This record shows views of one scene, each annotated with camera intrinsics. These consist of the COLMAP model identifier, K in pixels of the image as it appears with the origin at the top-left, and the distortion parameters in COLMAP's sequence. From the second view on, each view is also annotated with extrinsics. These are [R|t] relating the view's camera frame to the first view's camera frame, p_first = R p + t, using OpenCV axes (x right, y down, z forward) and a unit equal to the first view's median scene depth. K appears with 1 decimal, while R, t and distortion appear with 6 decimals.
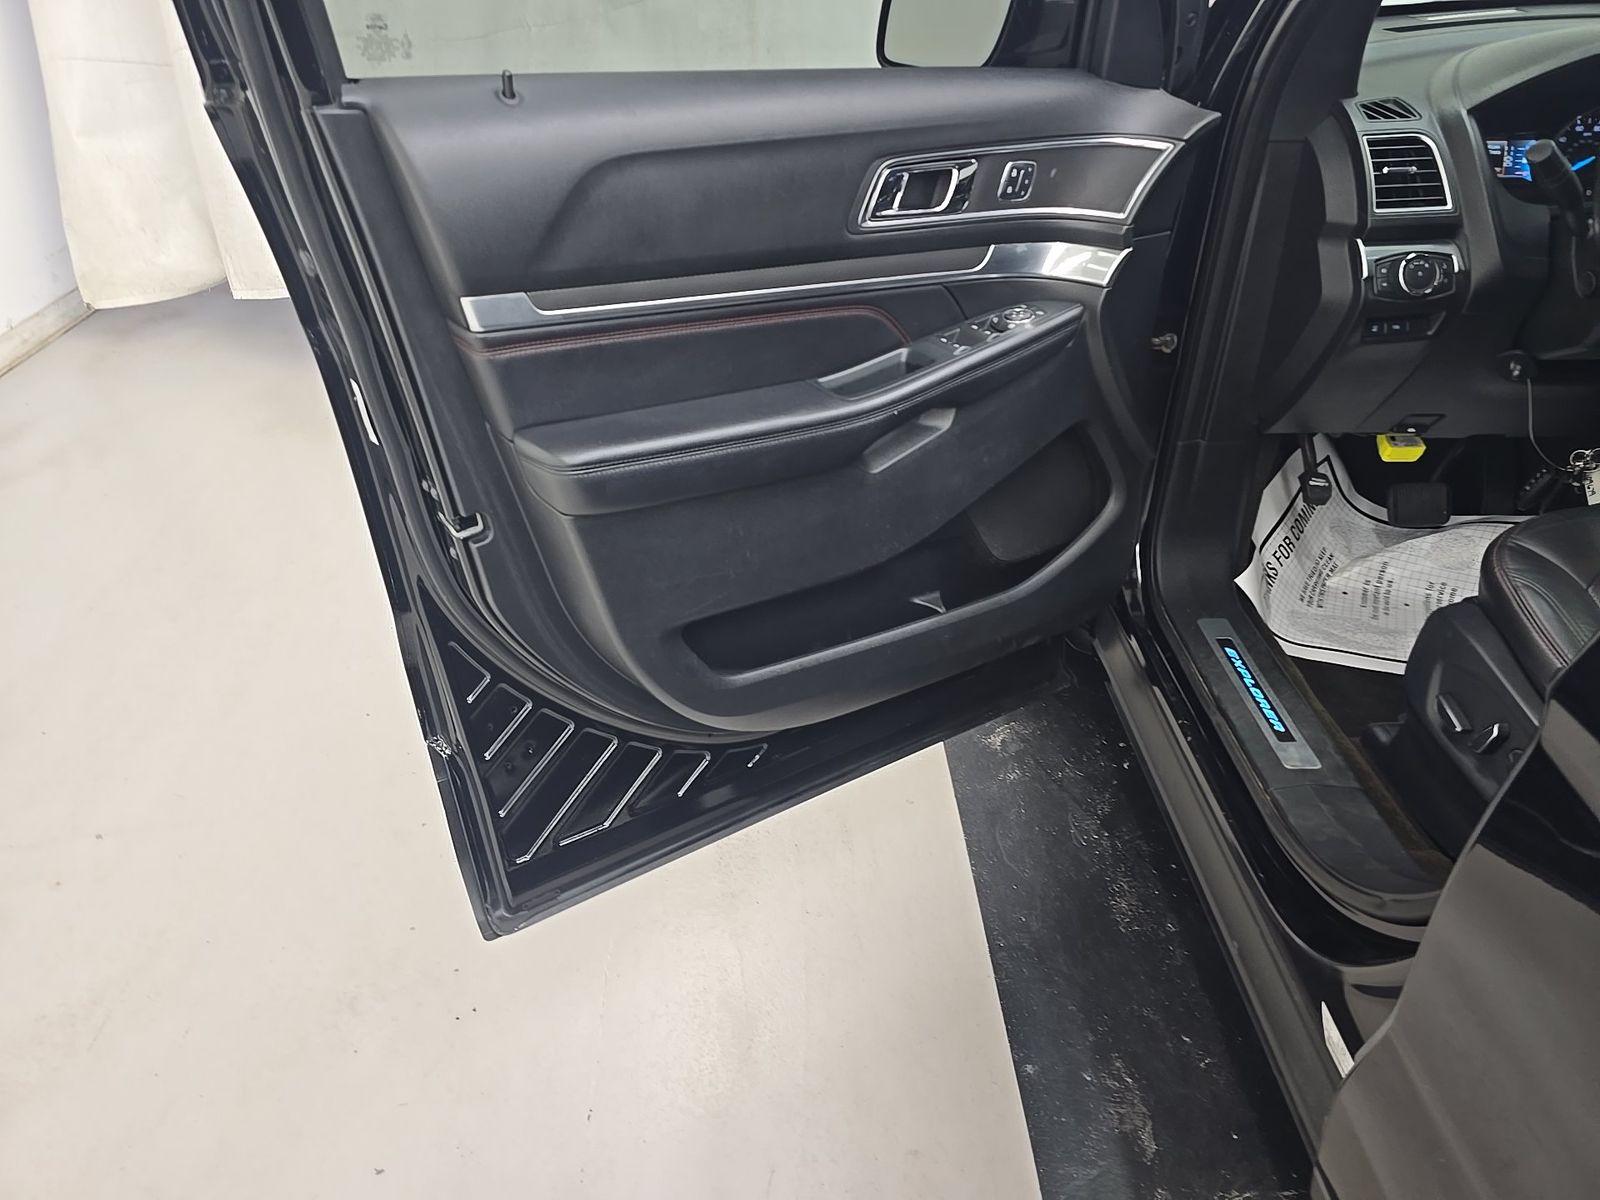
lens RADIAL K [[1076.6, 0, 800.0], [0, 1076.6, 600.0], [0, 0, 1]] dist [0.068116, -0.061128]
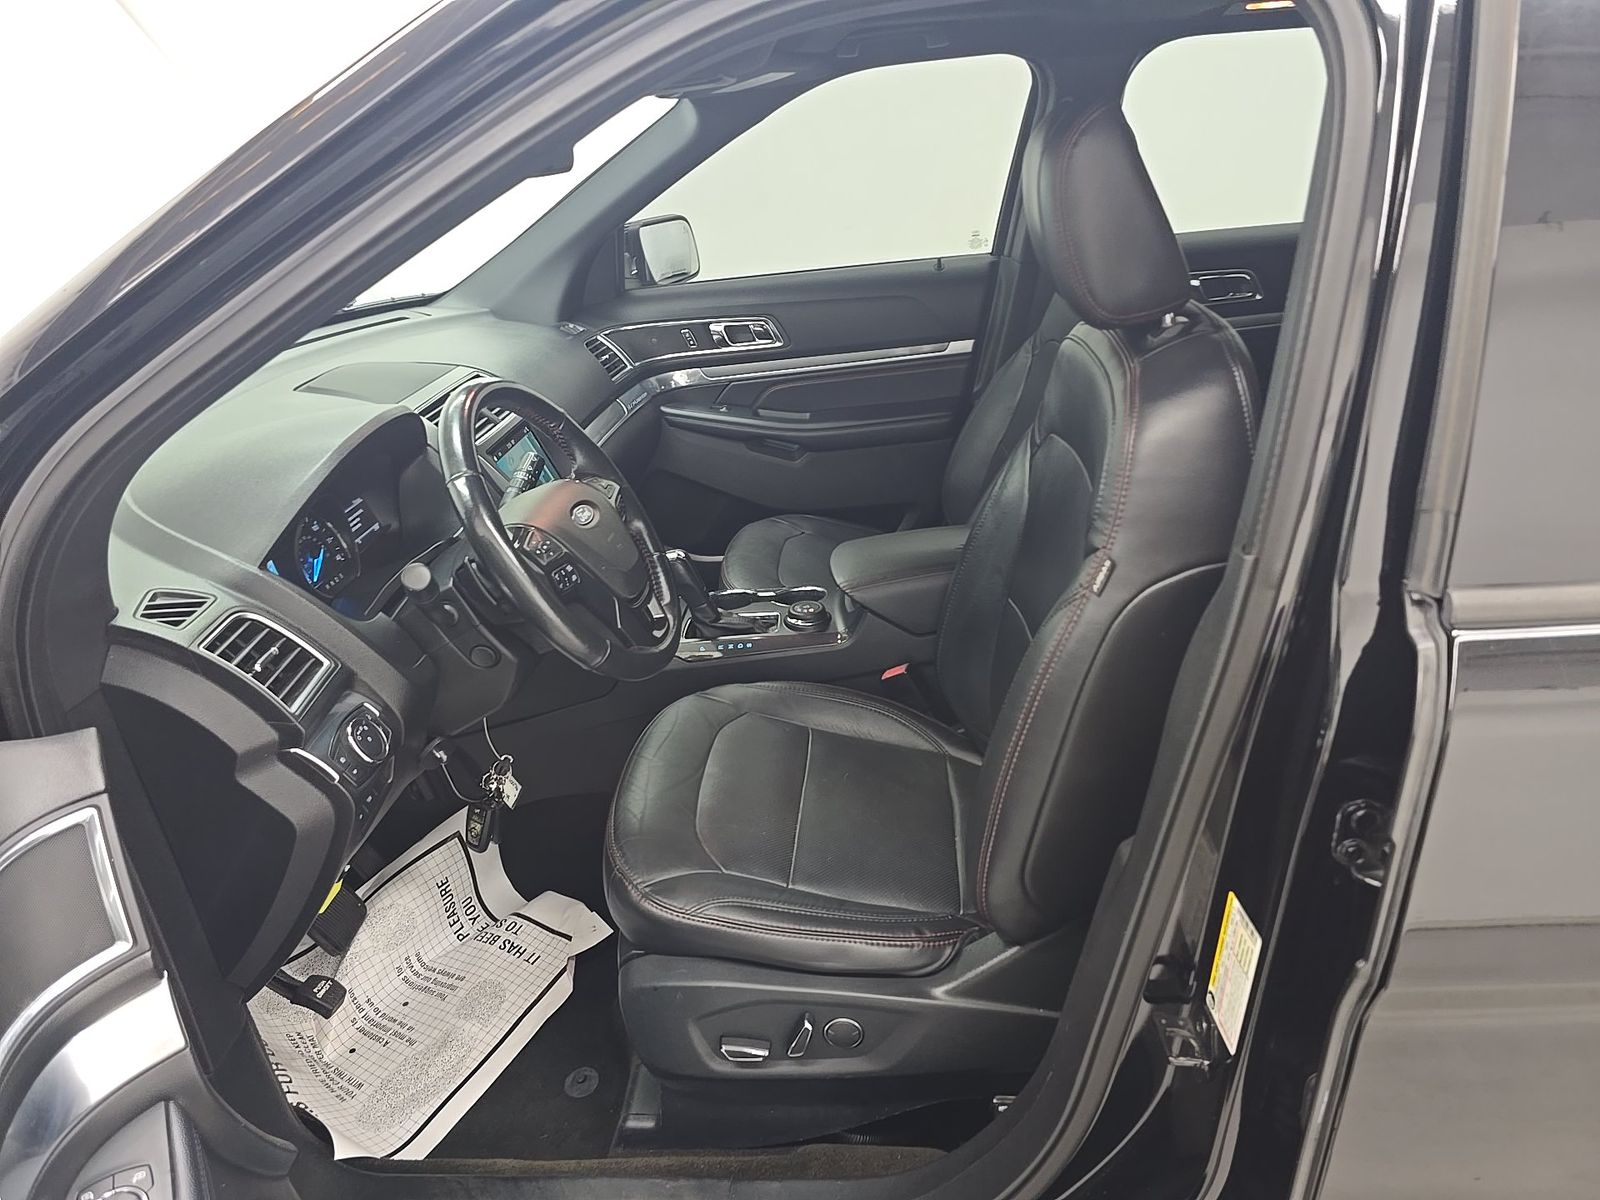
lens RADIAL K [[1076.6, 0, 800.0], [0, 1076.6, 600.0], [0, 0, 1]] dist [0.068116, -0.061128]
pose [[0.102330, -0.411700, 0.905556, -0.088935], [0.603790, 0.749168, 0.272371, -0.363239], [-0.790548, 0.518893, 0.325243, 0.381636]]
